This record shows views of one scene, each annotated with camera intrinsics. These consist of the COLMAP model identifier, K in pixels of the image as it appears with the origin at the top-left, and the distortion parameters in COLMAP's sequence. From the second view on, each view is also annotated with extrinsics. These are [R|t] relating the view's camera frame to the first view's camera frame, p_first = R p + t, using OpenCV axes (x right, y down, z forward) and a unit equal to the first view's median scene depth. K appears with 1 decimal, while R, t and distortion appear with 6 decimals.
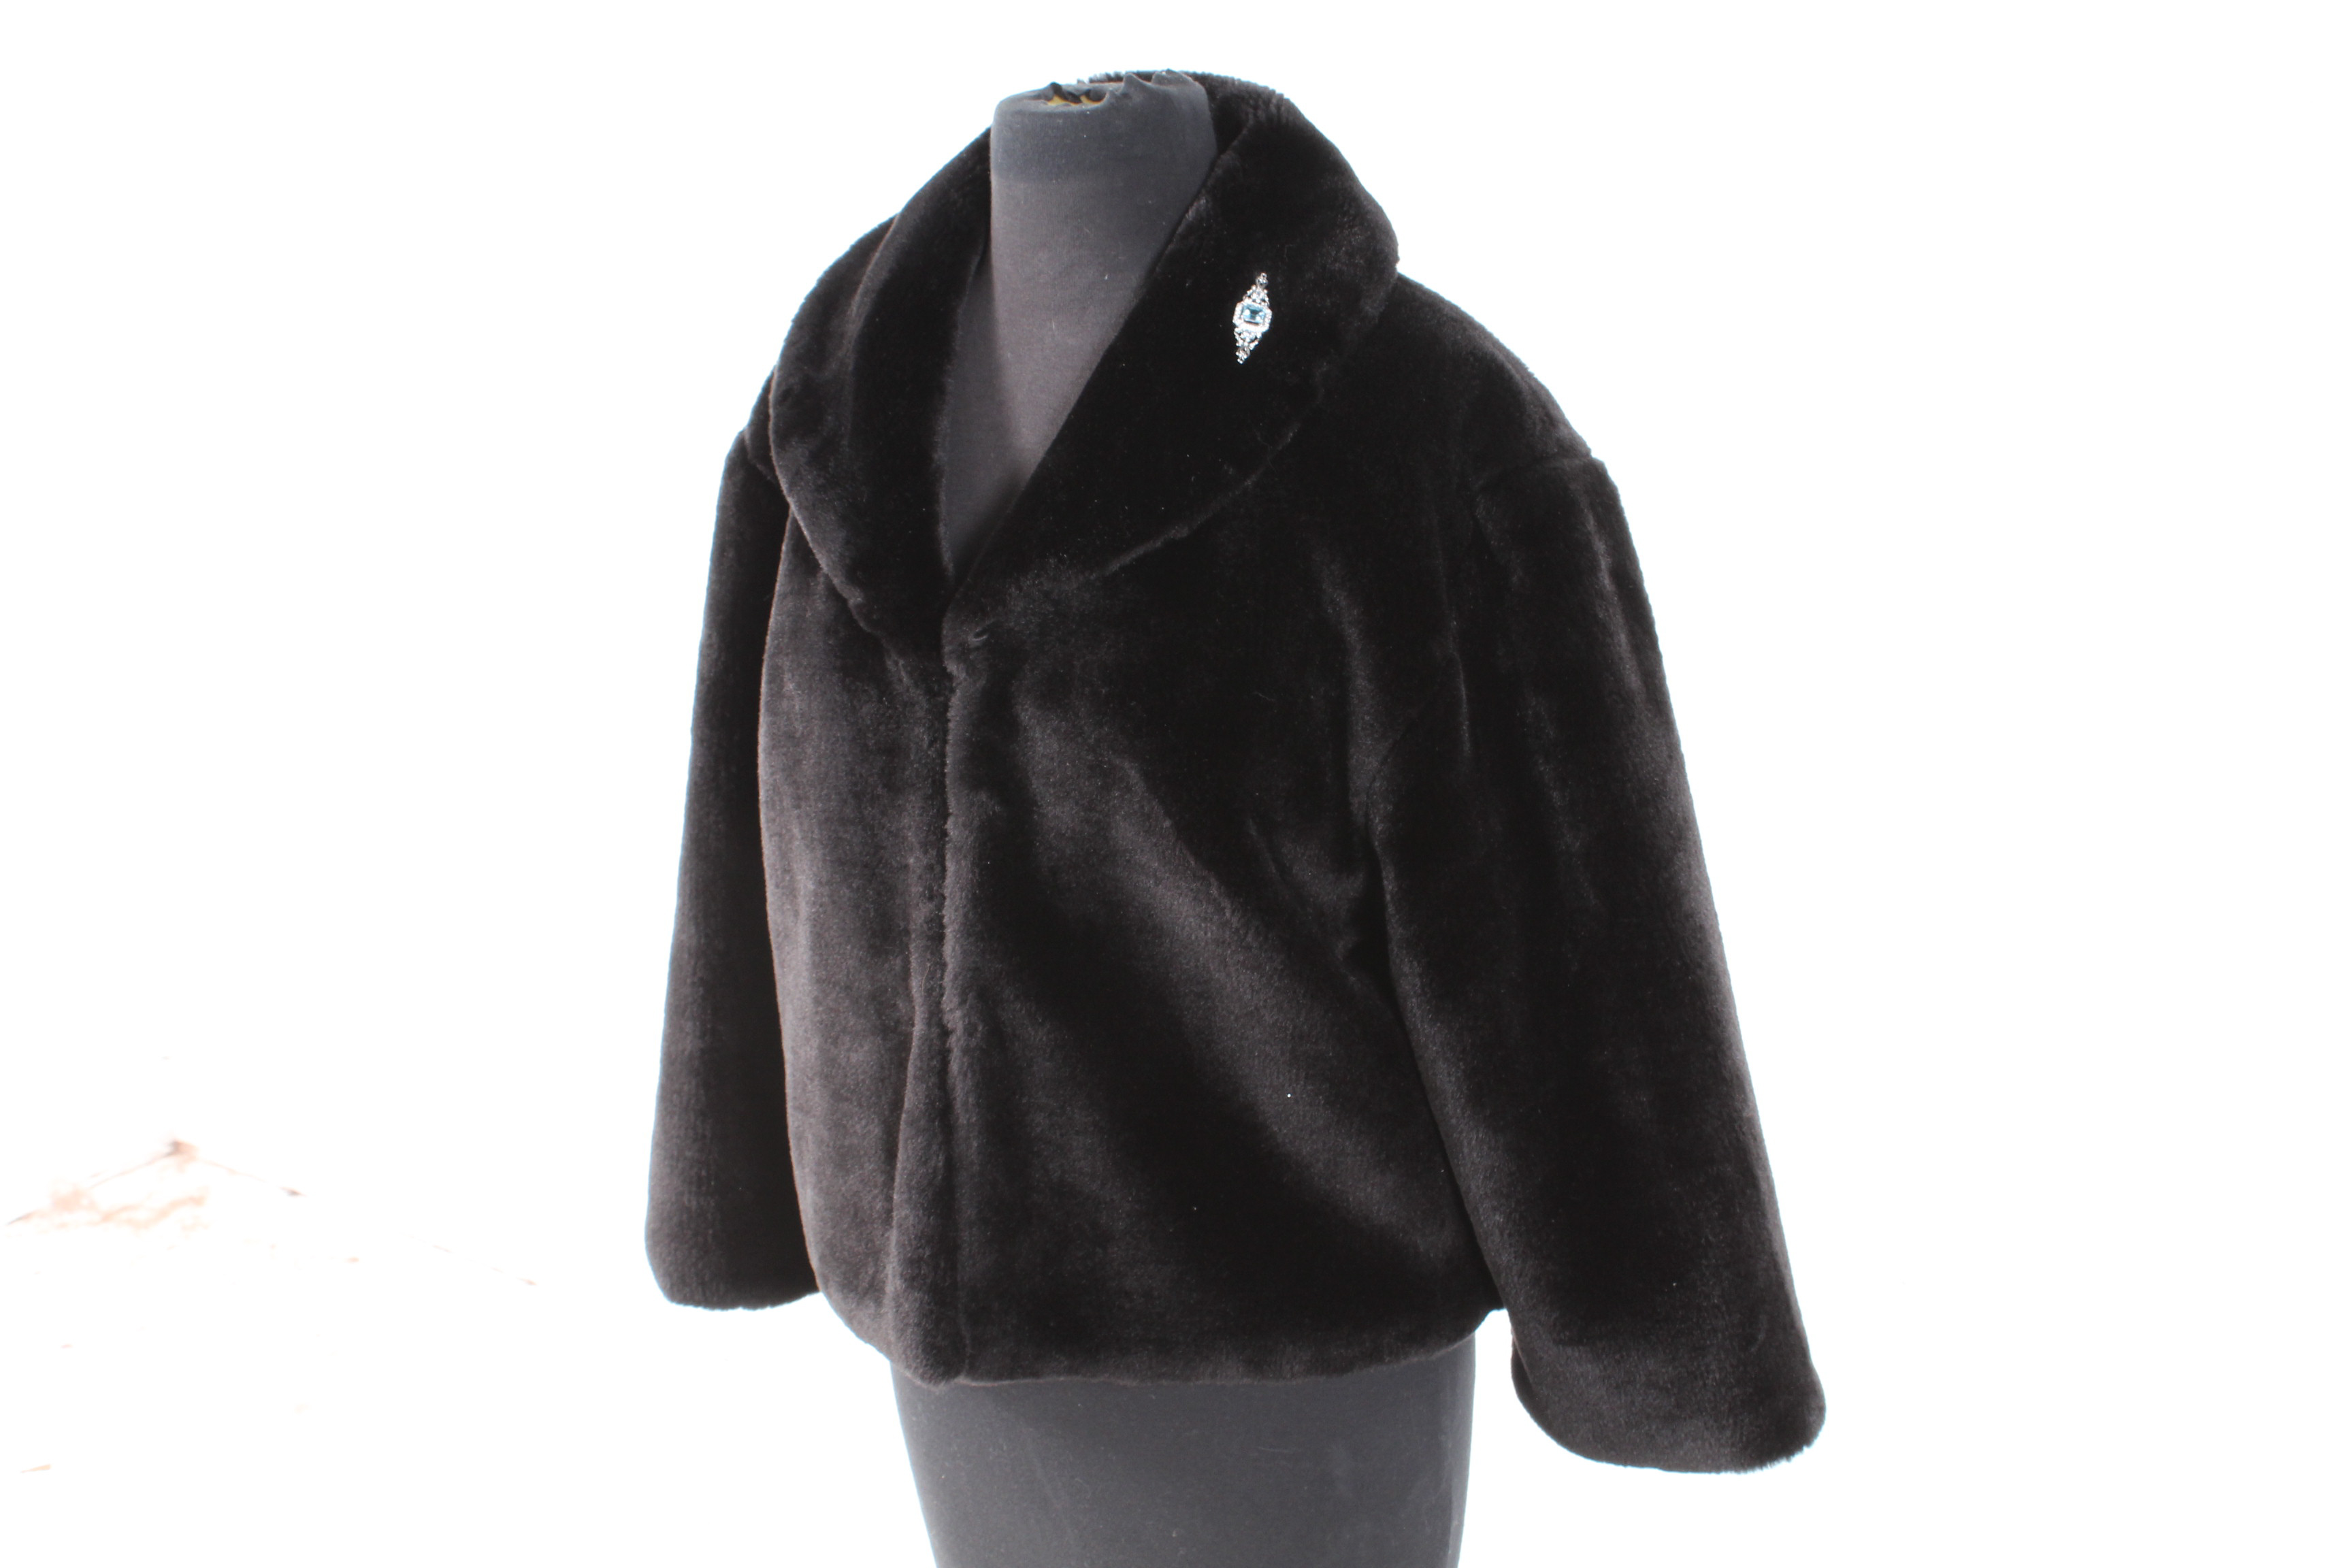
lens RADIAL K [[3289.8, 0, 1175.0], [0, 3289.8, 778.3], [0, 0, 1]] dist [-0.028319, 0.000000]
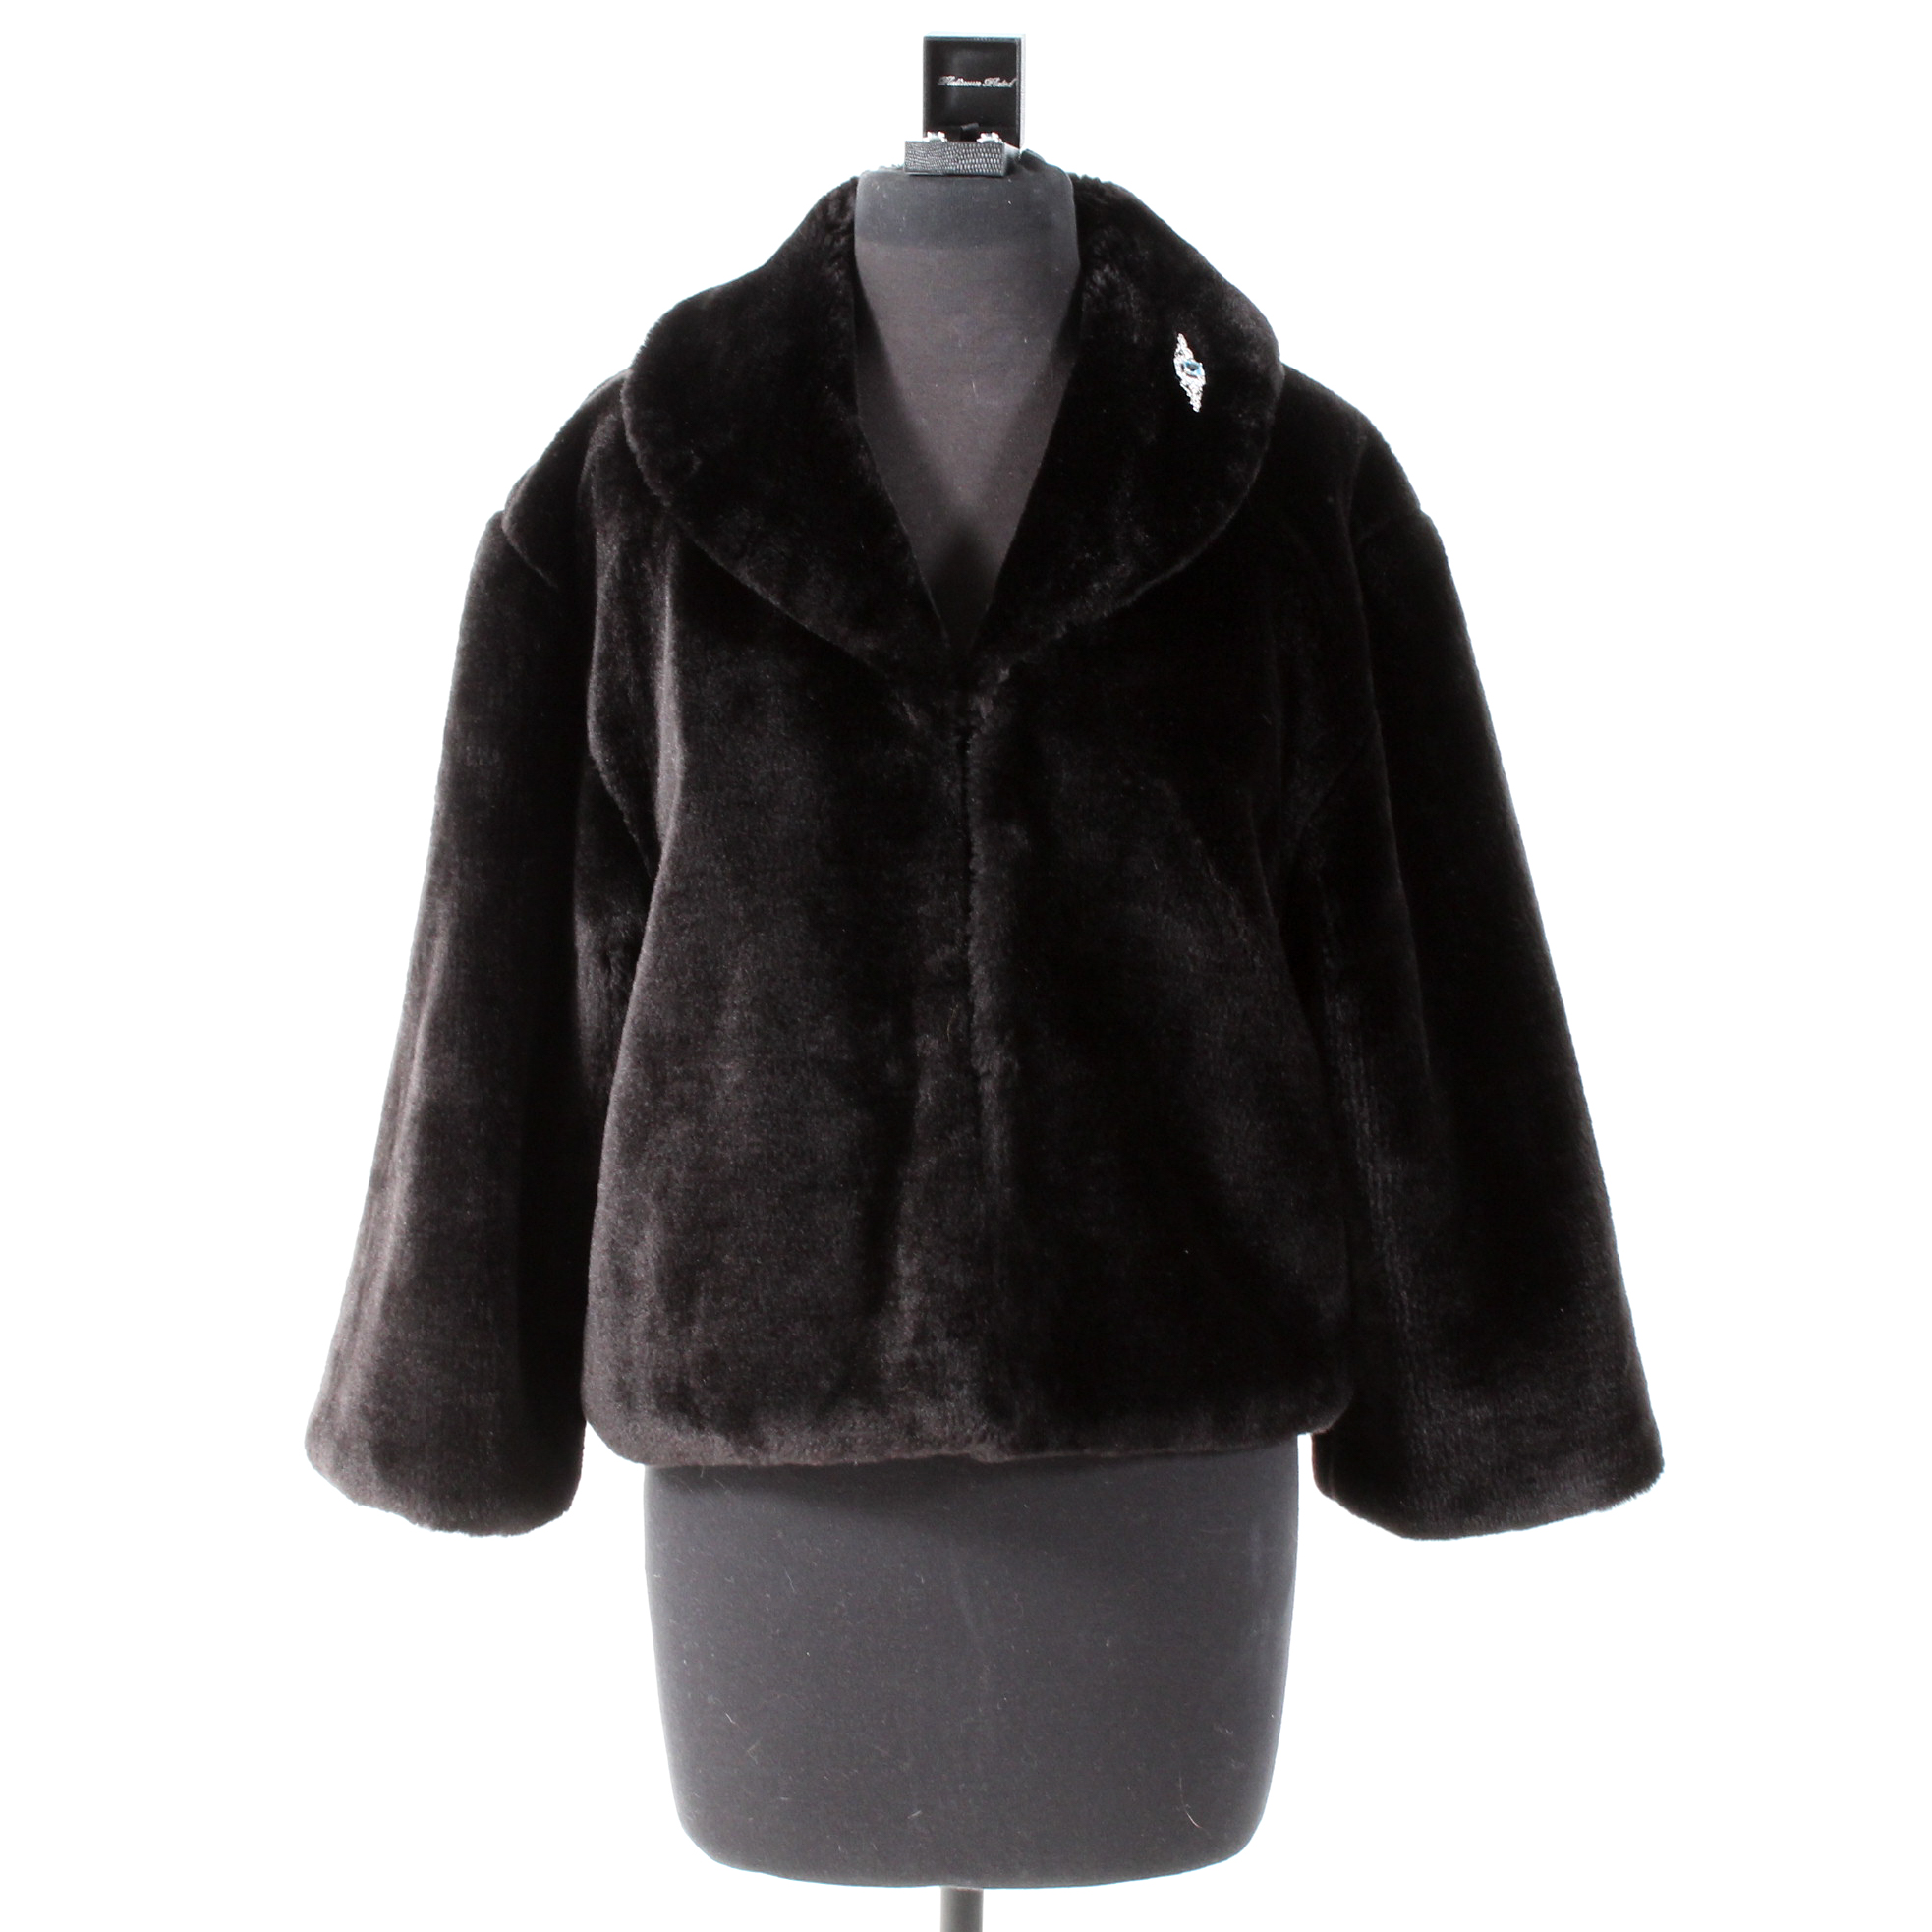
lens RADIAL K [[5772.4, 0, 950.1], [0, 5772.4, 969.8], [0, 0, 1]] dist [0.001478, 0.000000]
pose [[0.852522, -0.028475, 0.521915, -0.981082], [0.118363, 0.983094, -0.139704, 0.286940], [-0.509113, 0.180876, 0.841480, -0.459983]]
